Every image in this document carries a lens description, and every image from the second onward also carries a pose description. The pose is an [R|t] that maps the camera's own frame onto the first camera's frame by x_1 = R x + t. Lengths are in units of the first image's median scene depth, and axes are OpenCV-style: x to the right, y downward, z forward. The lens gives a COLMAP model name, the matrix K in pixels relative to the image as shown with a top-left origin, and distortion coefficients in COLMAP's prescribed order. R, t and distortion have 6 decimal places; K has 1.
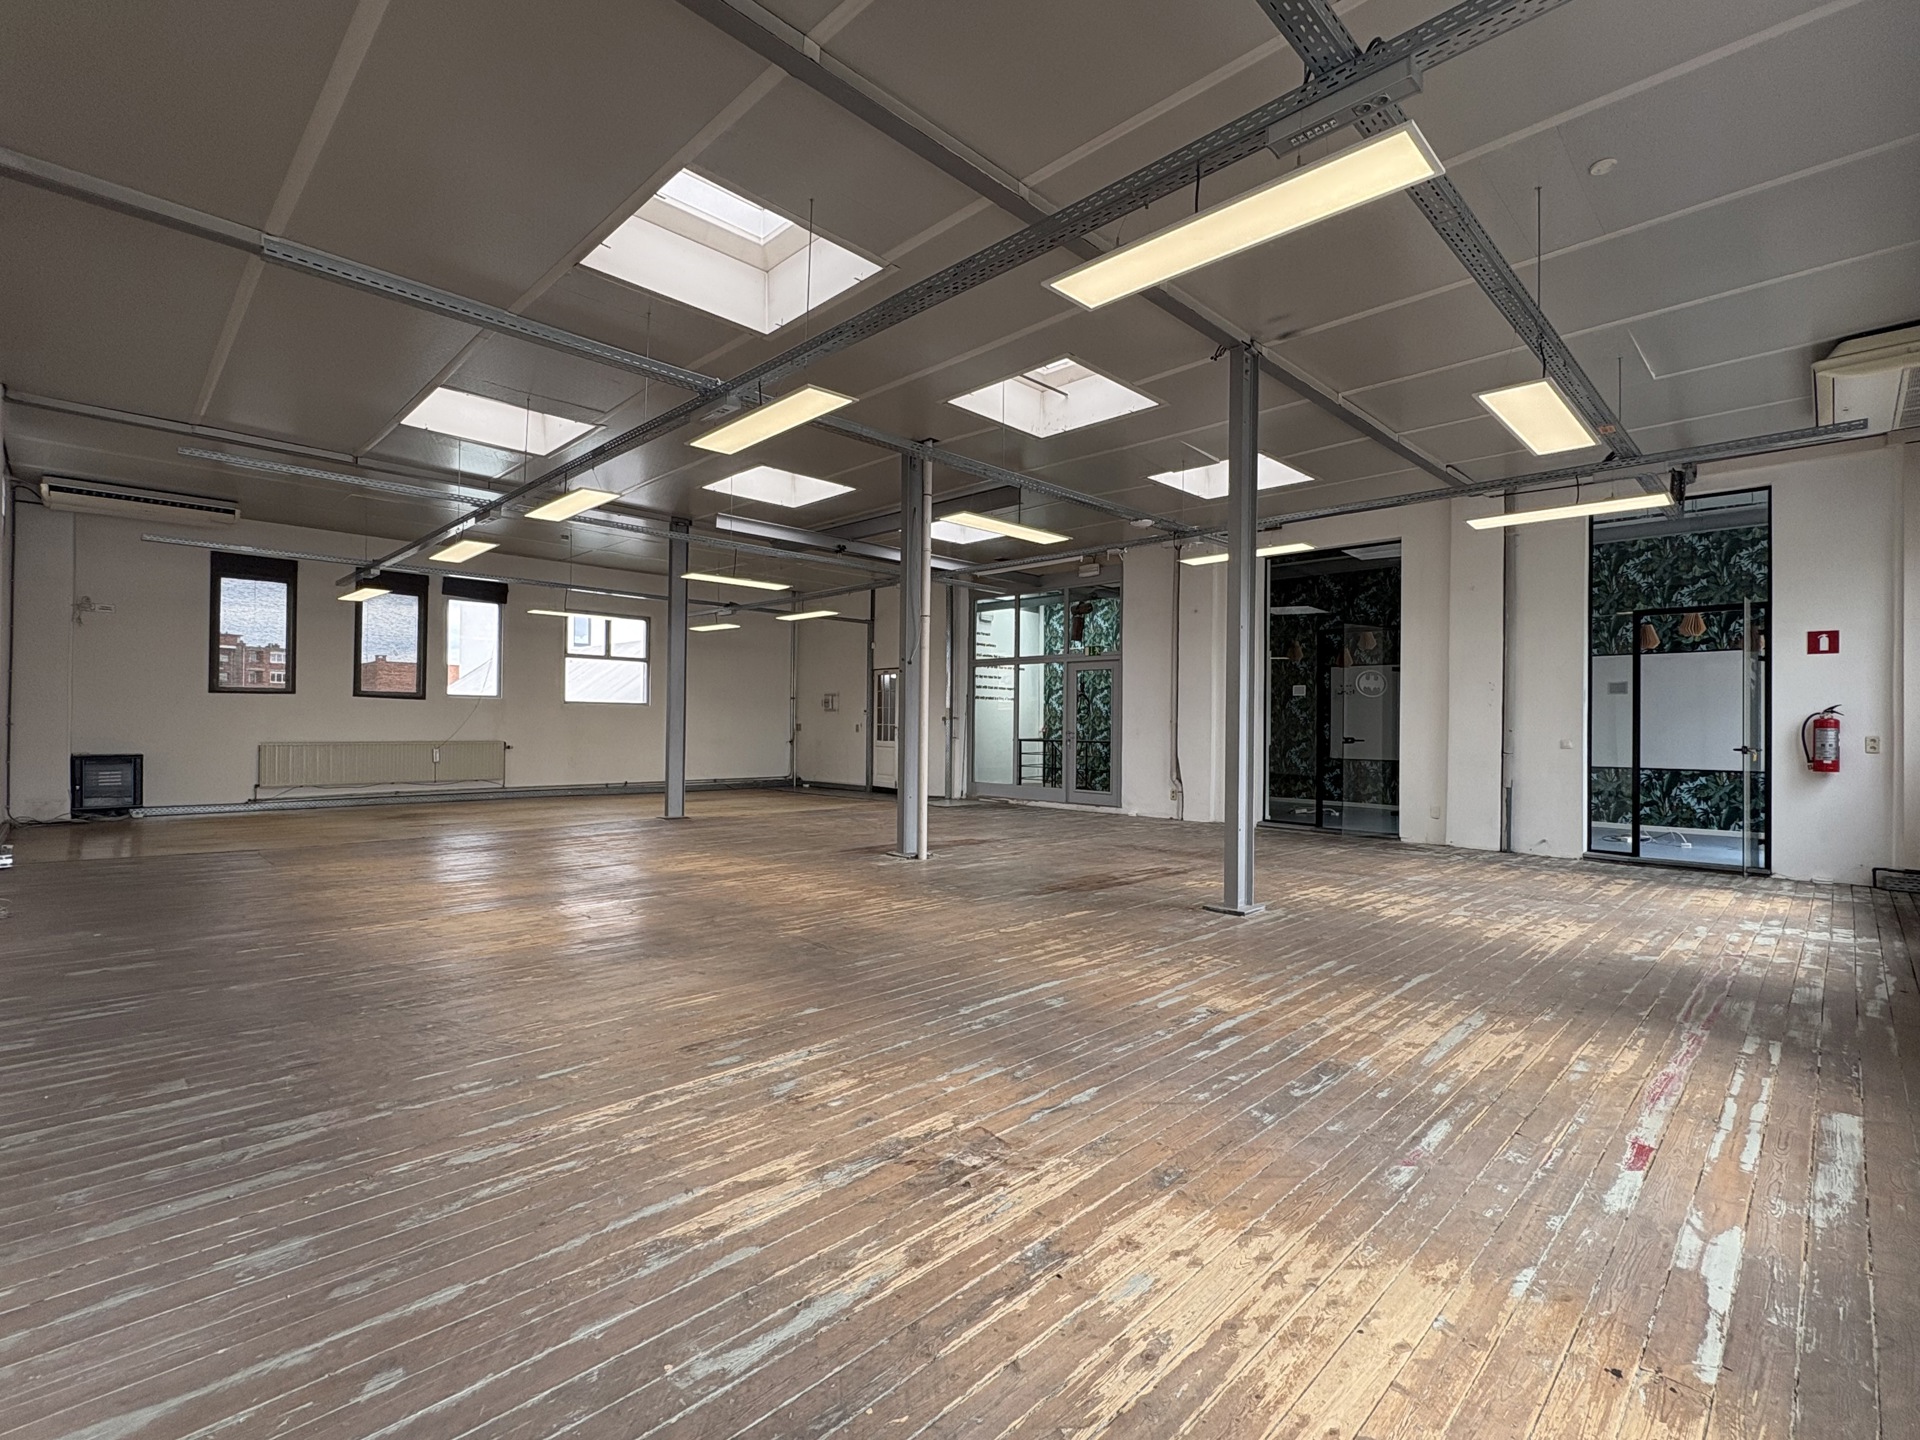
lens RADIAL K [[892.1, 0, 945.2], [0, 892.1, 724.9], [0, 0, 1]] dist [0.004172, 0.000439]
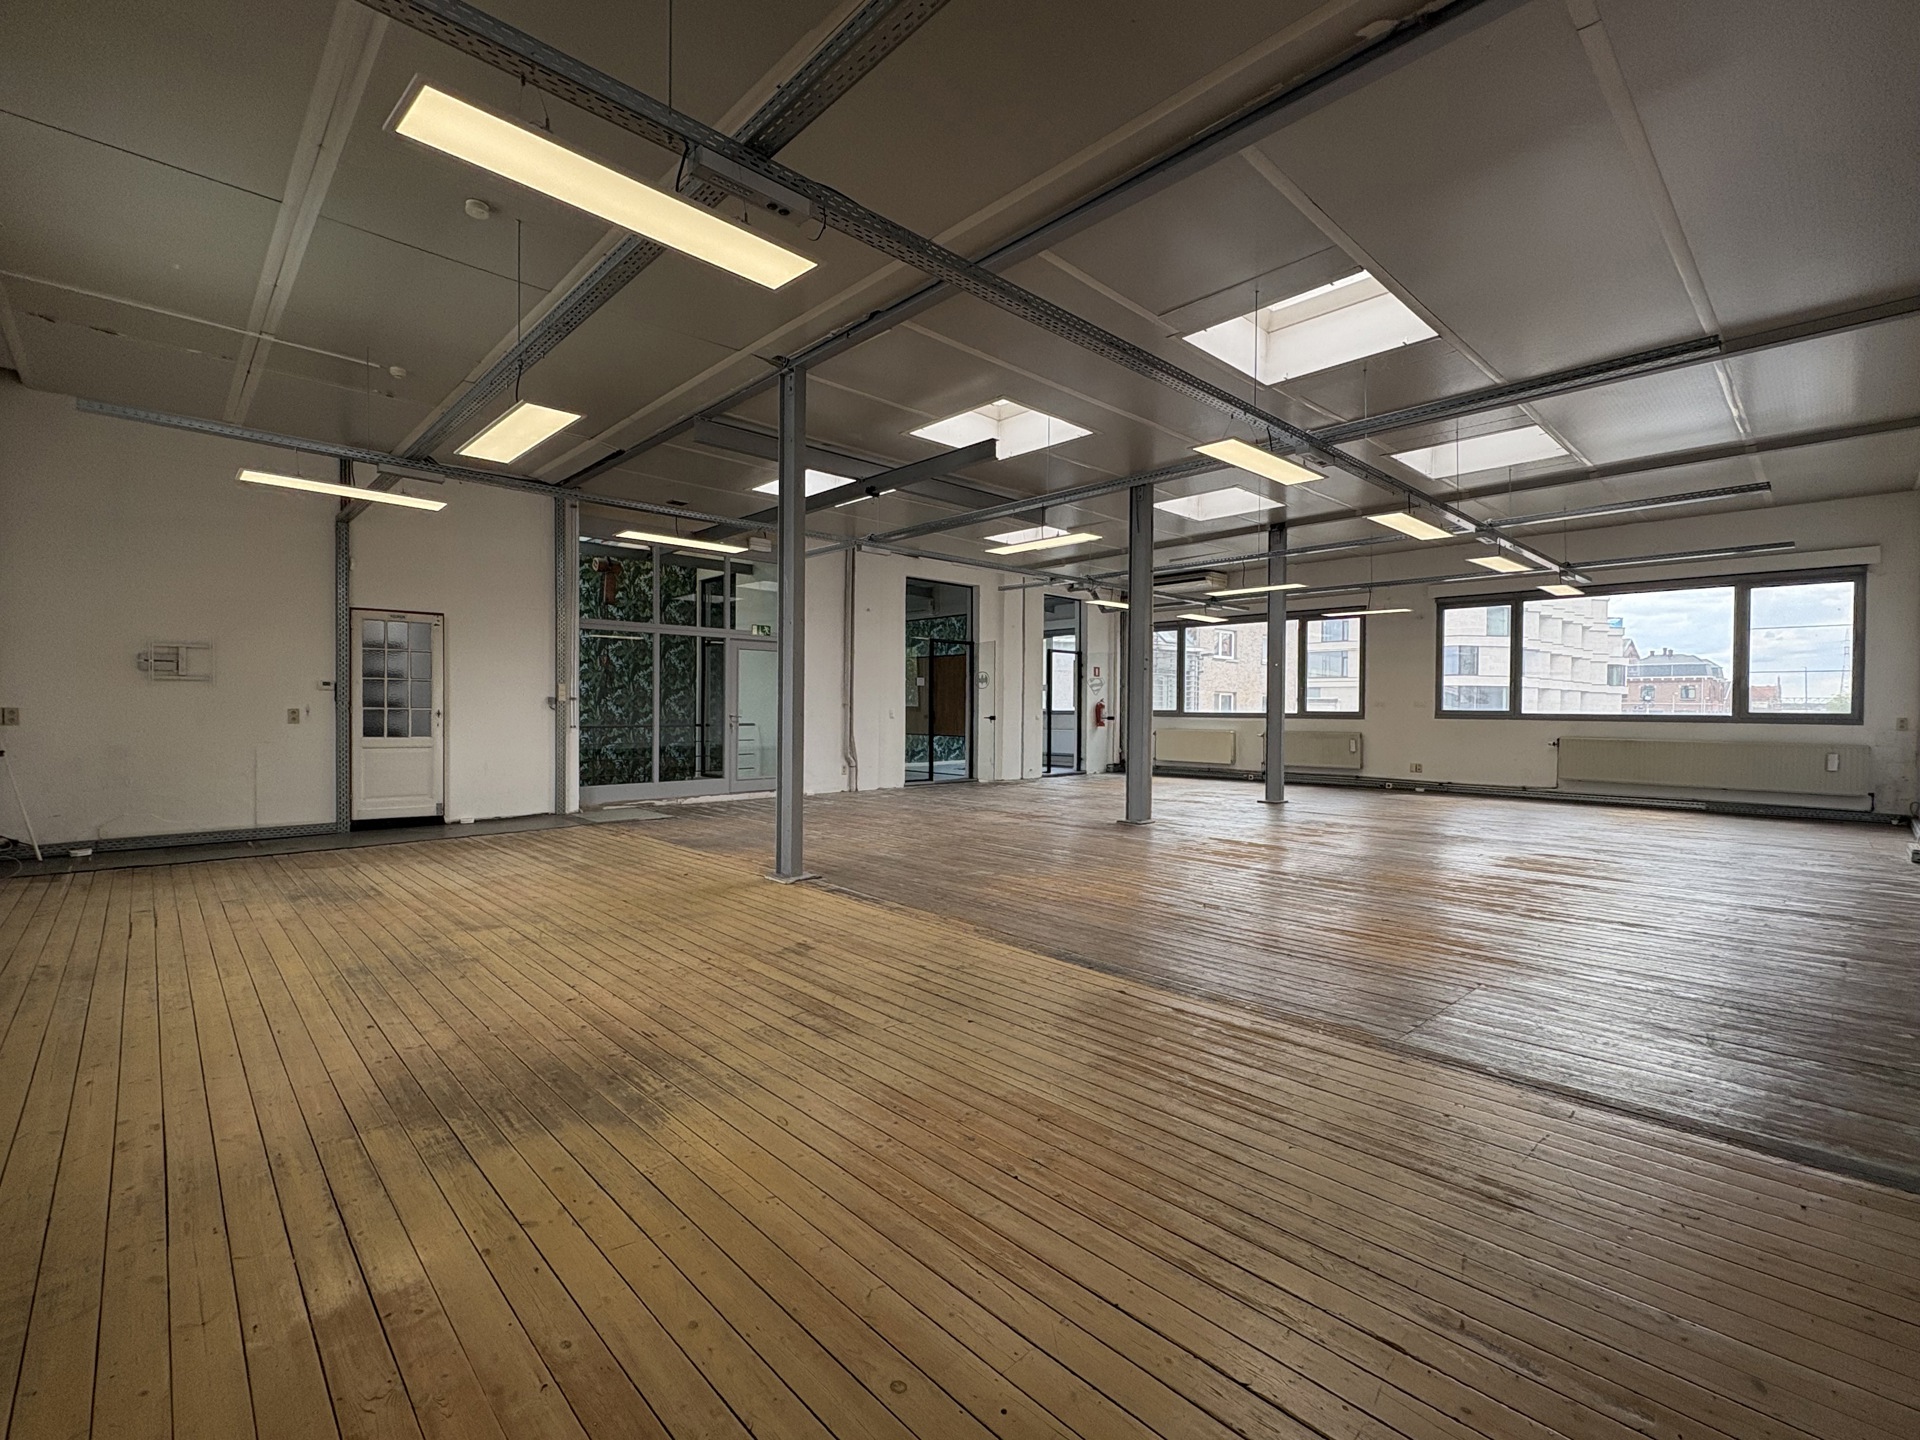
lens RADIAL K [[834.3, 0, 951.8], [0, 834.3, 718.5], [0, 0, 1]] dist [-0.014123, -0.000025]
pose [[0.017553, -0.023210, 0.999577, -0.758830], [-0.007736, 0.999697, 0.023349, -0.011733], [-0.999816, -0.008143, 0.017368, 0.816180]]
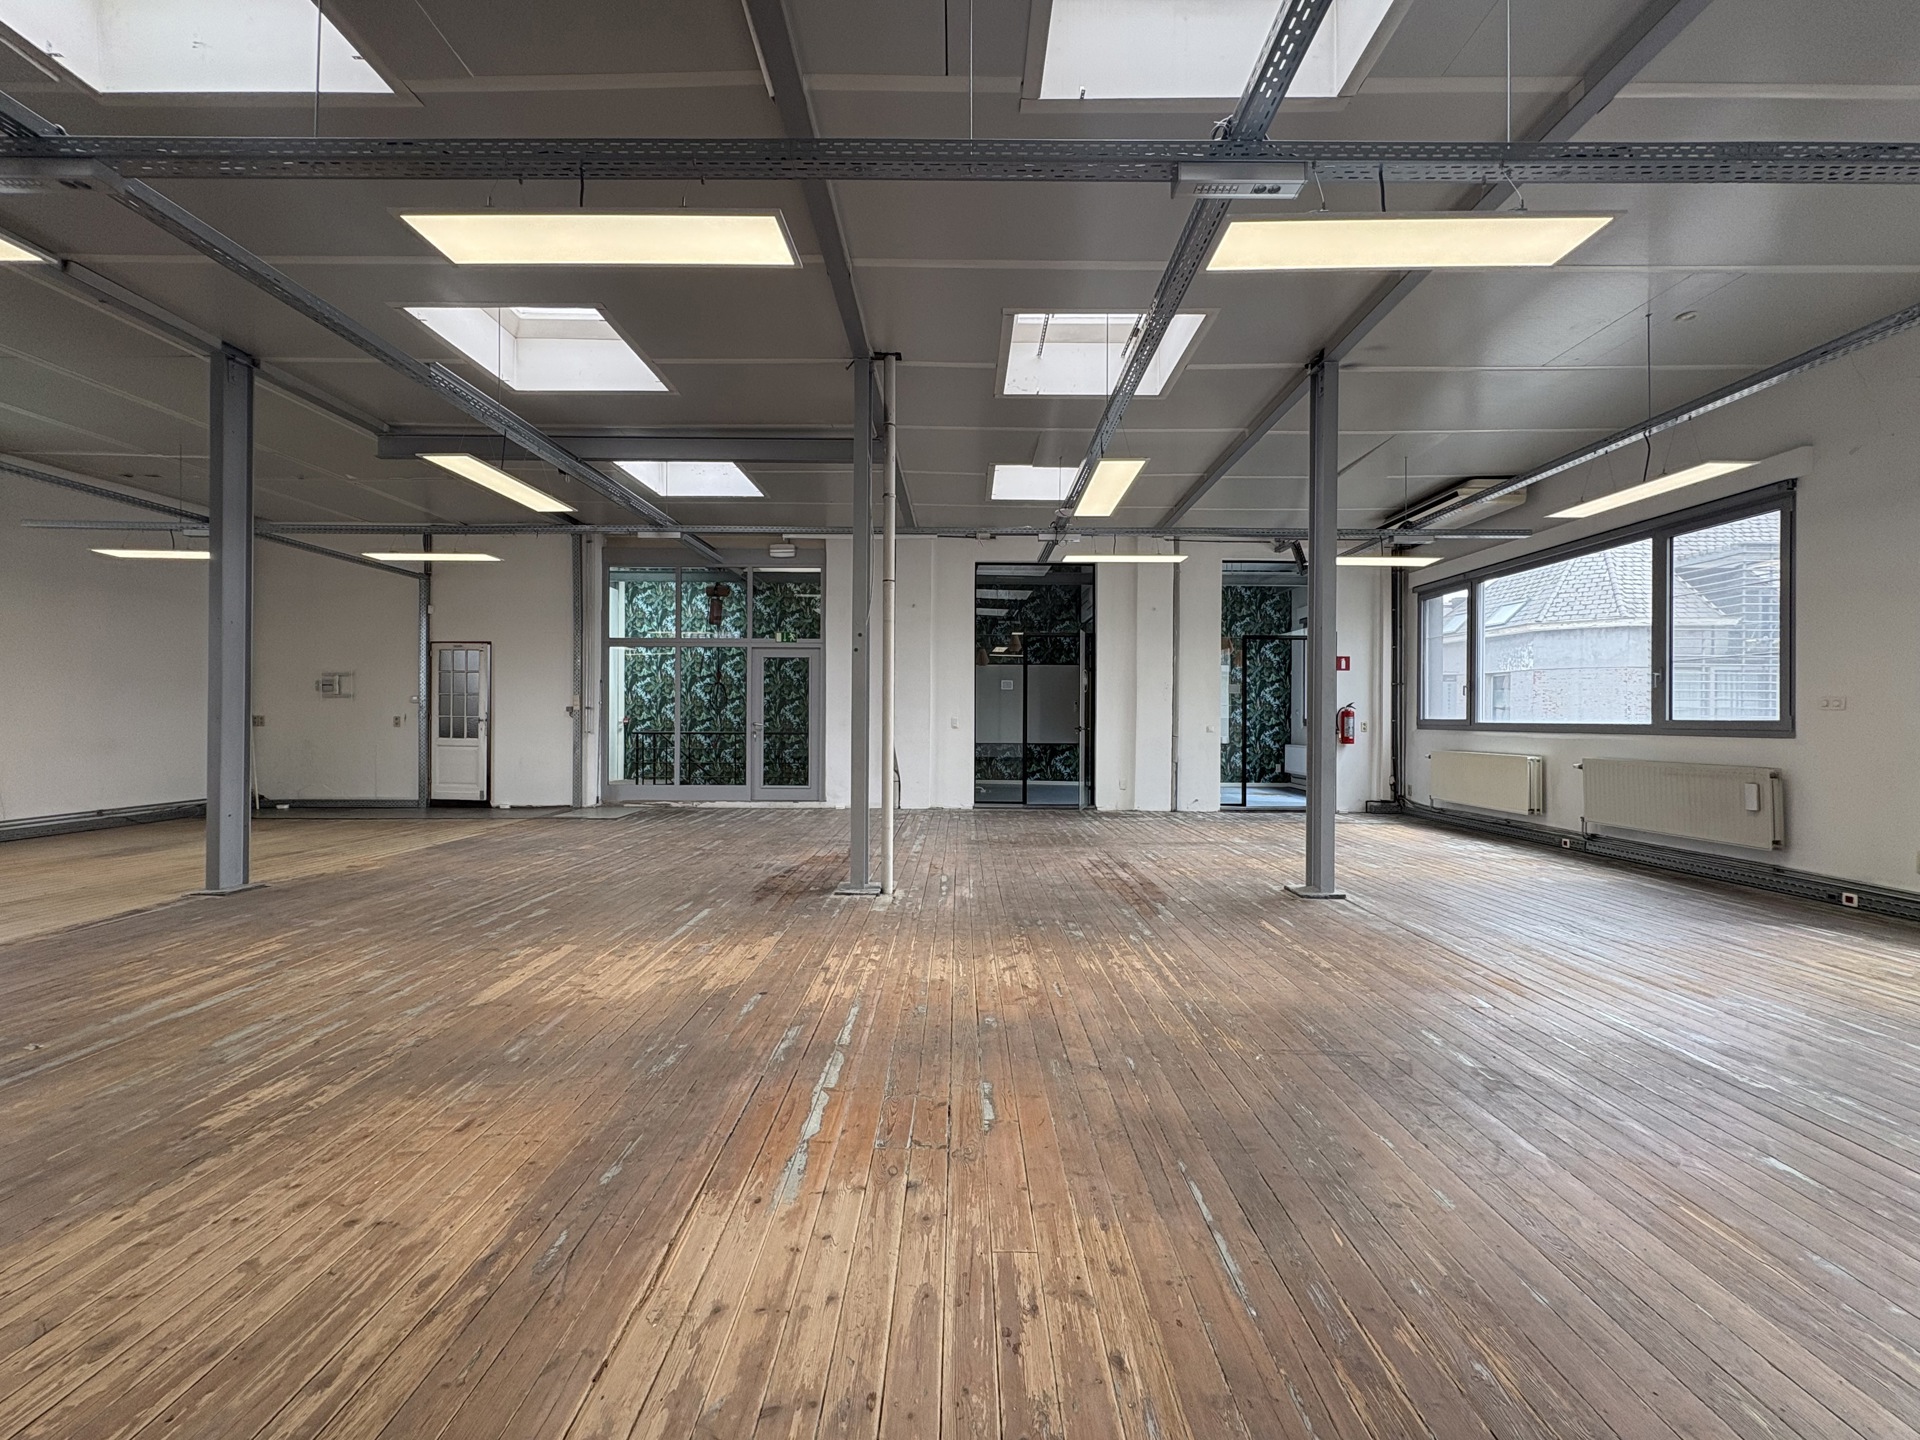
lens RADIAL K [[769.5, 0, 959.7], [0, 769.5, 727.4], [0, 0, 1]] dist [-0.000540, -0.000257]
pose [[0.698852, -0.017931, 0.715042, -0.300913], [0.001843, 0.999728, 0.023269, -0.006893], [-0.715264, -0.014944, 0.698694, 0.317342]]
